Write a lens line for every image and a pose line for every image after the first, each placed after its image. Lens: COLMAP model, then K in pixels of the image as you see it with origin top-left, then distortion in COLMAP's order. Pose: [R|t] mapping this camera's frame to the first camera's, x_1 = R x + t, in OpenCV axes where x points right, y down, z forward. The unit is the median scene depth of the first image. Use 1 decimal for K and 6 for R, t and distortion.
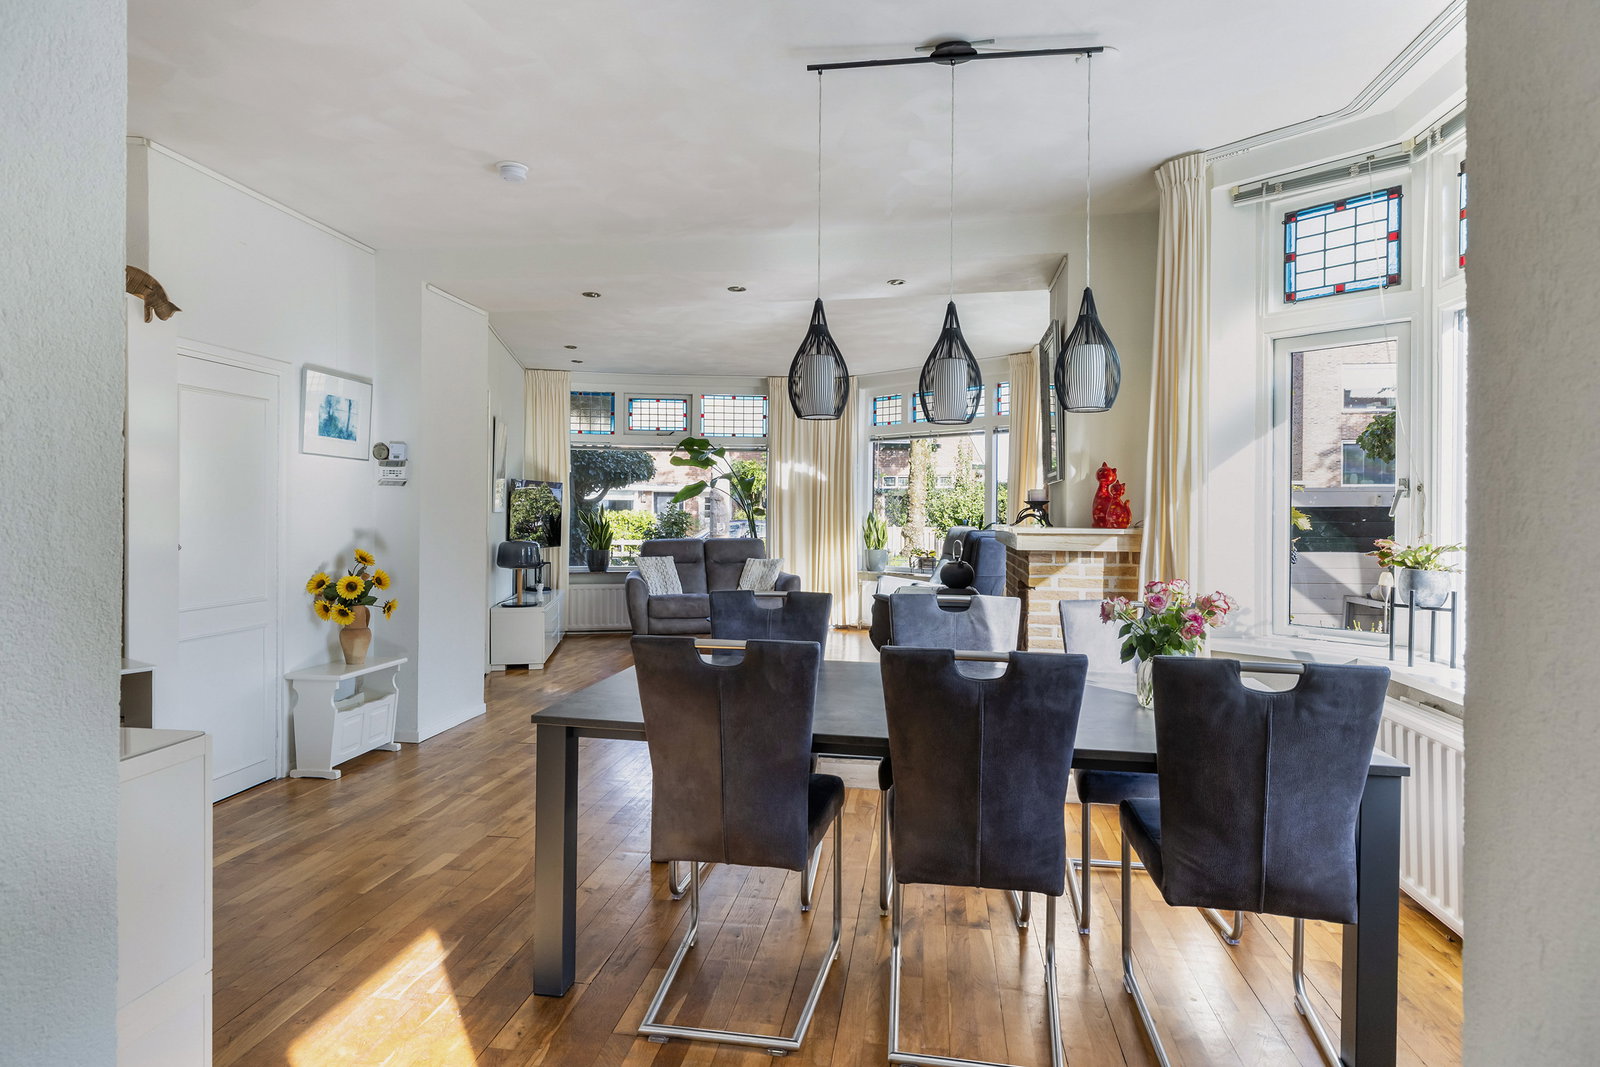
lens RADIAL K [[890.2, 0, 796.3], [0, 890.2, 508.1], [0, 0, 1]] dist [0.001138, 0.000288]
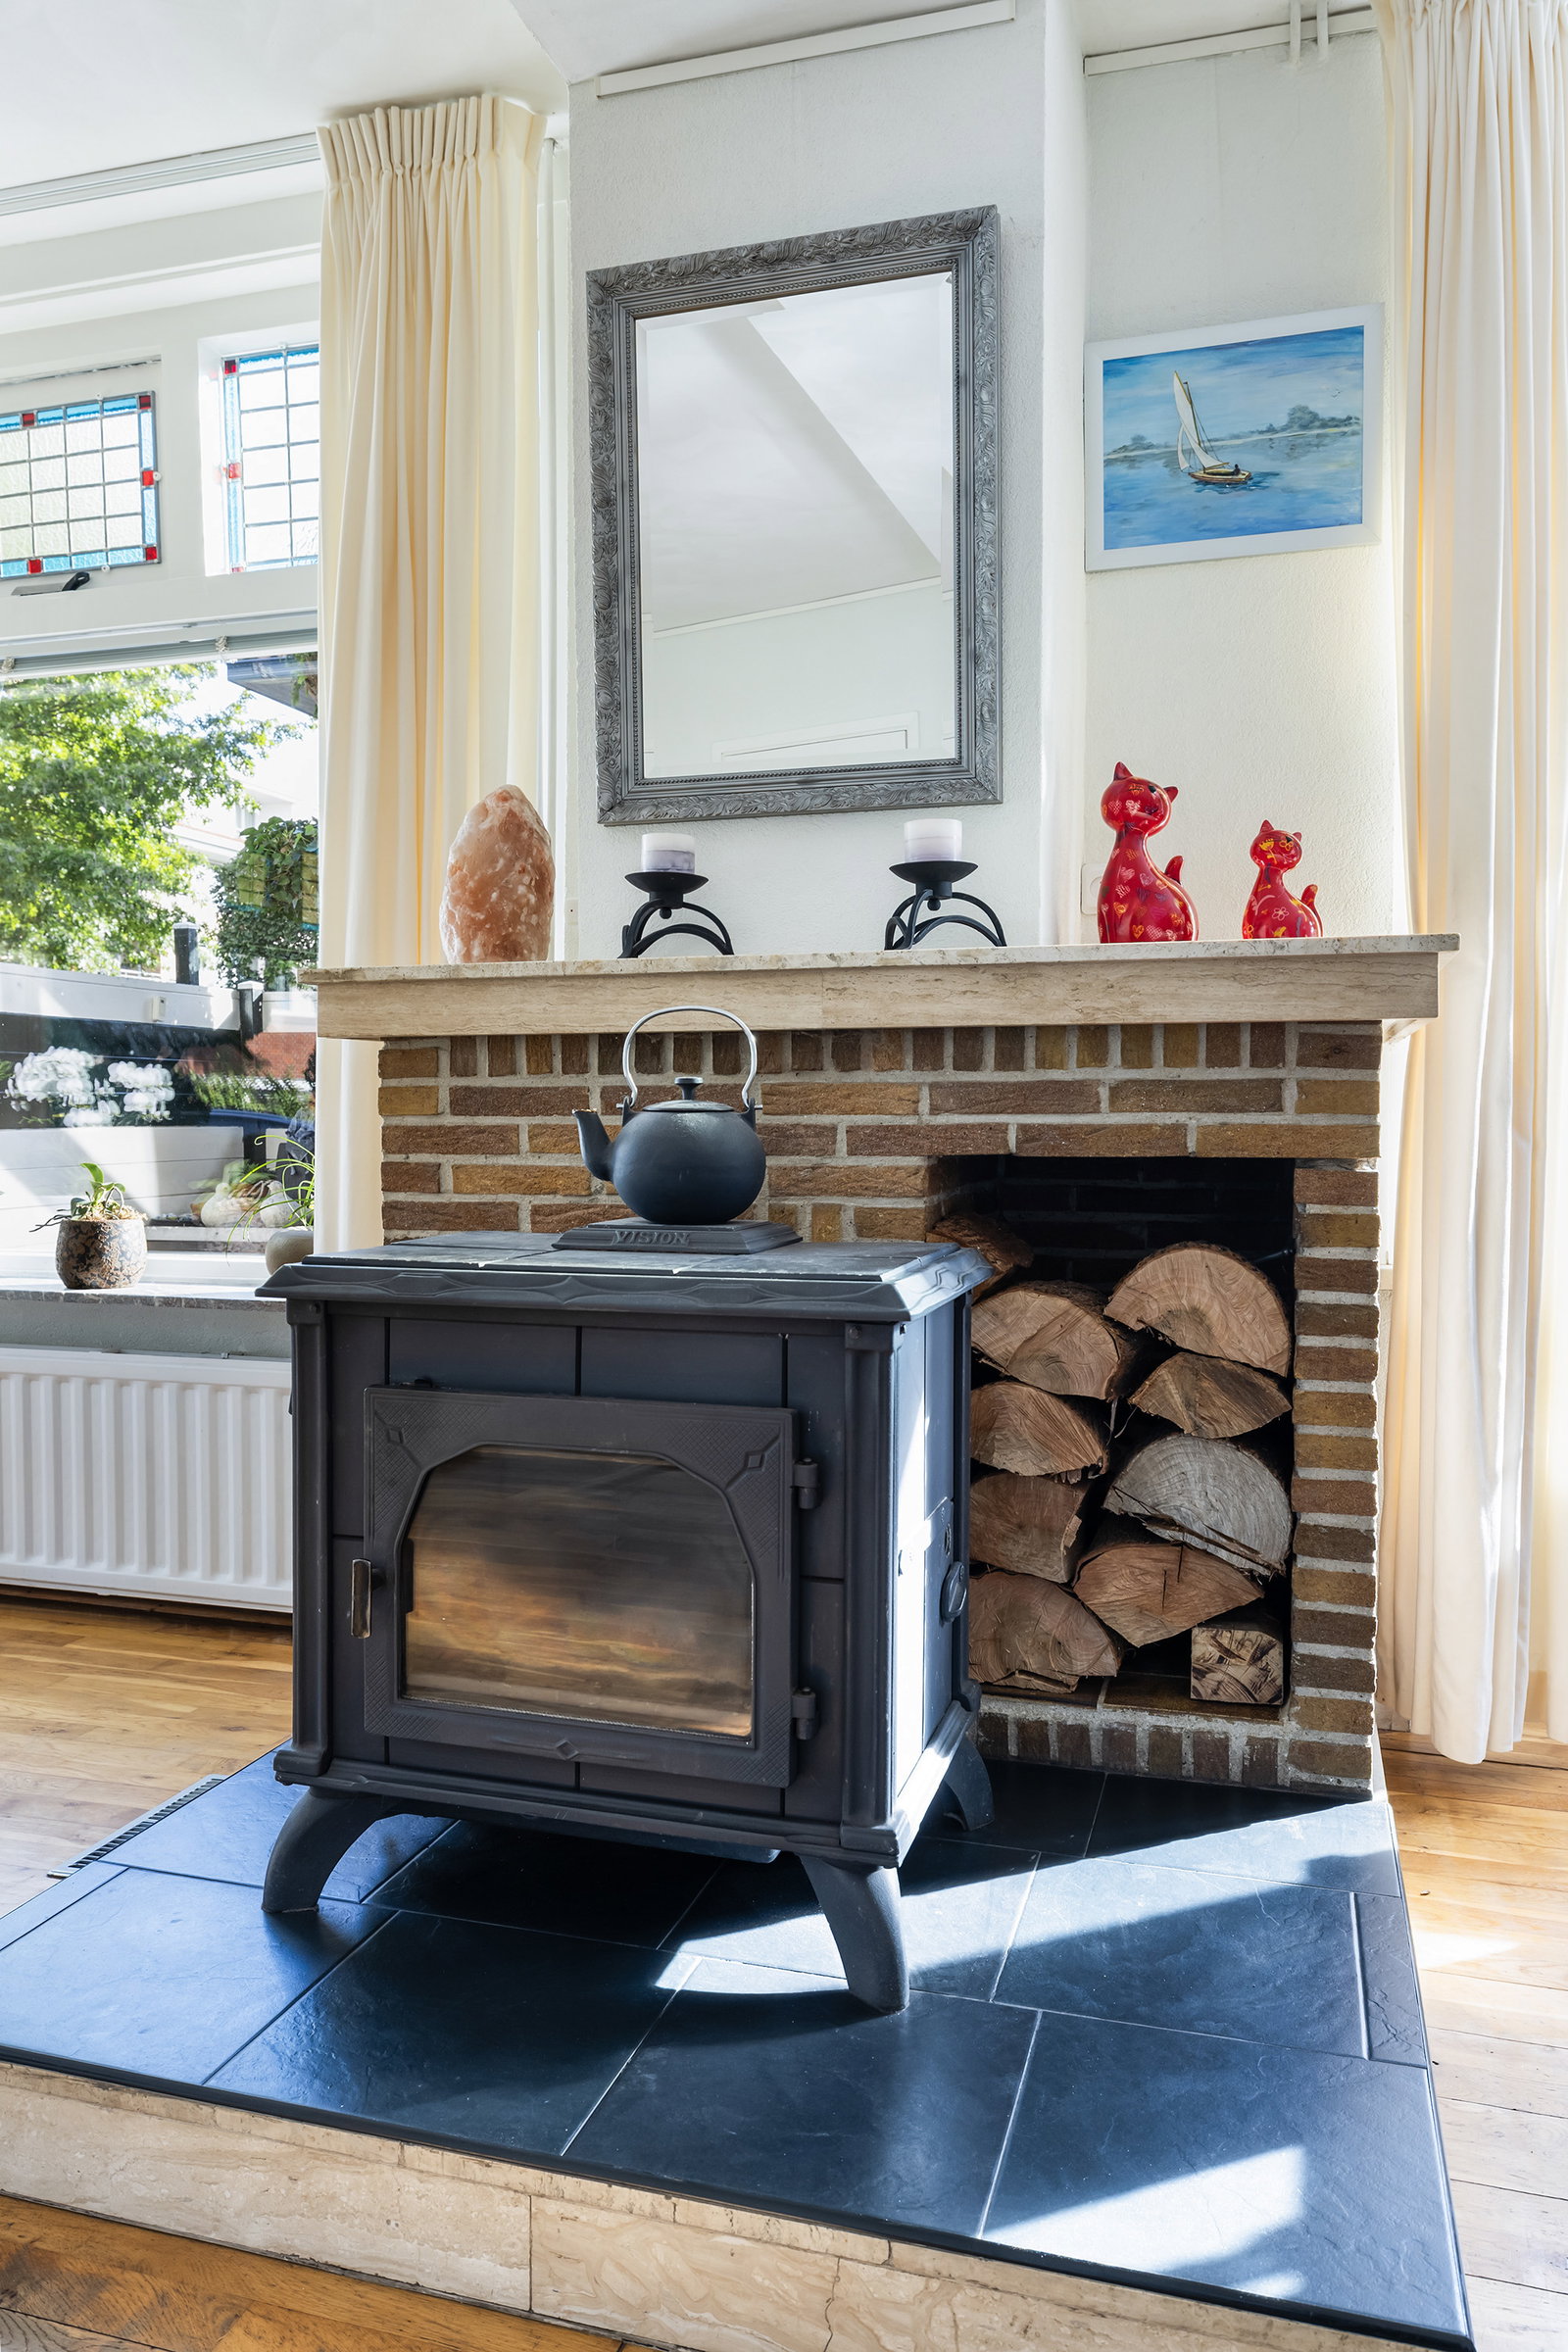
lens RADIAL K [[1666.2, 0, 784.0], [0, 1666.2, 1176.0], [0, 0, 1]] dist [-0.003206, -0.001039]
pose [[0.133682, -0.042601, 0.990108, -0.119050], [-0.002903, 0.999055, 0.043378, 0.032183], [-0.991020, -0.008674, 0.133432, 0.494959]]
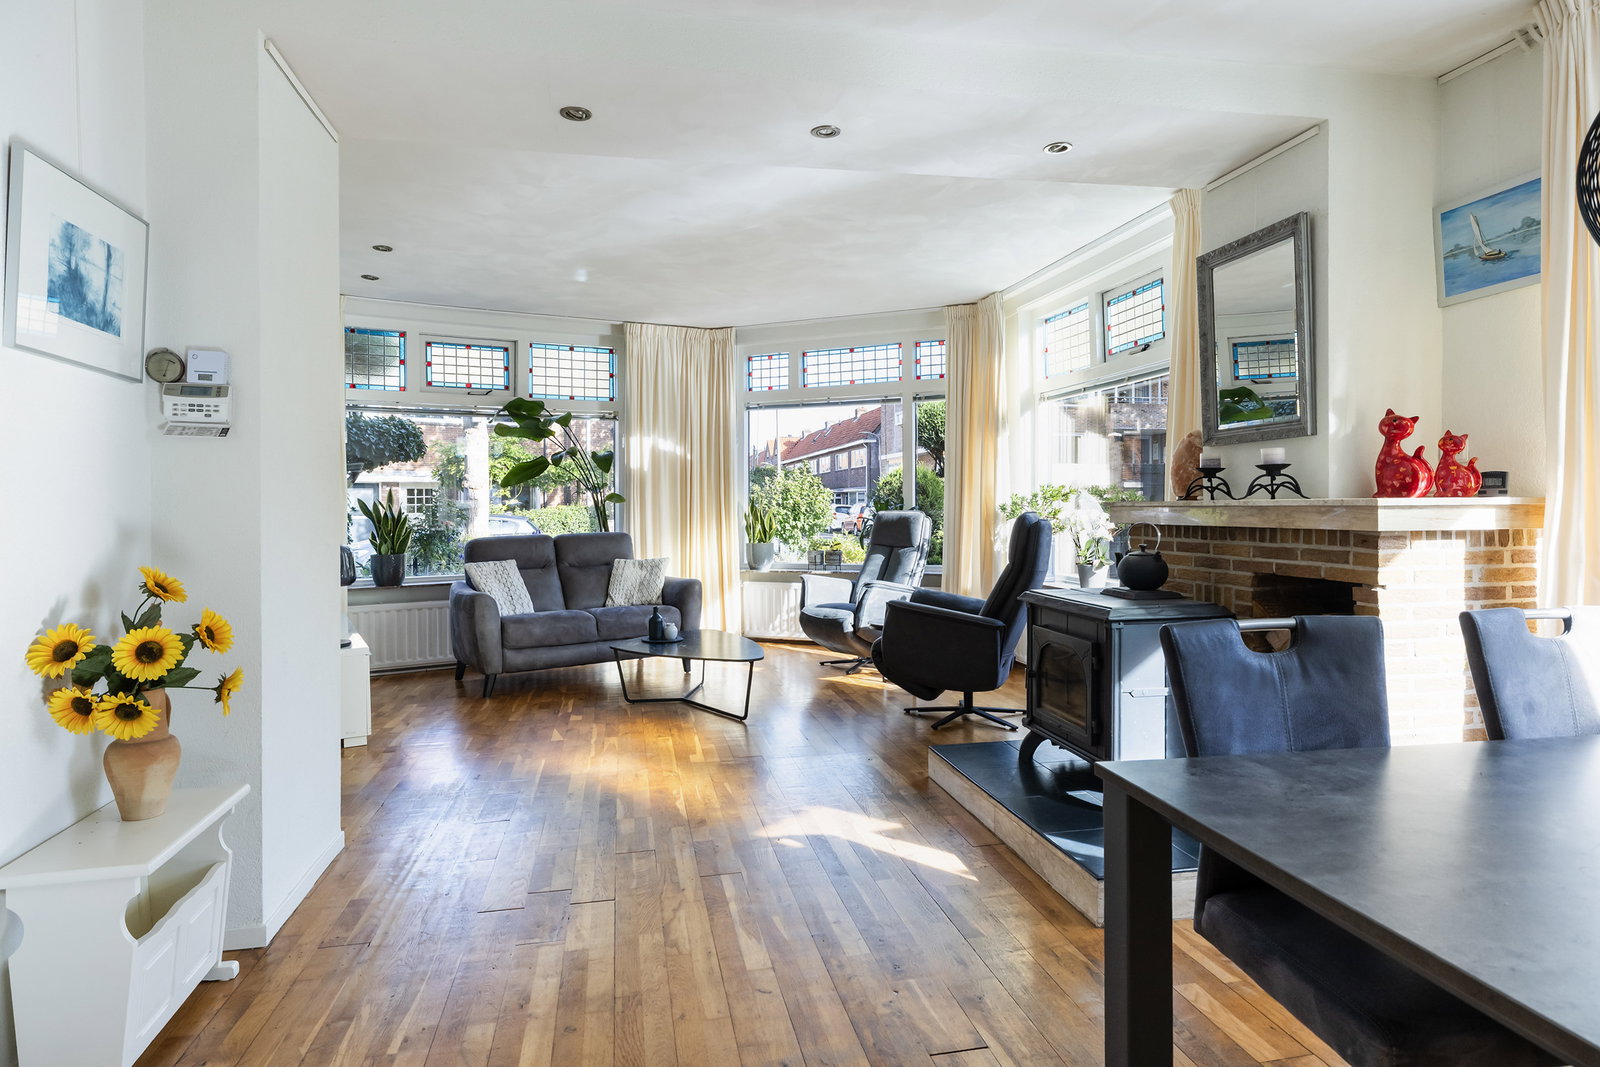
lens RADIAL K [[908.1, 0, 806.1], [0, 908.1, 504.6], [0, 0, 1]] dist [-0.000217, 0.001533]
pose [[0.936538, -0.013618, 0.350302, -0.172235], [0.012336, 0.999907, 0.005890, 0.007860], [-0.350350, -0.001195, 0.936618, 0.225209]]
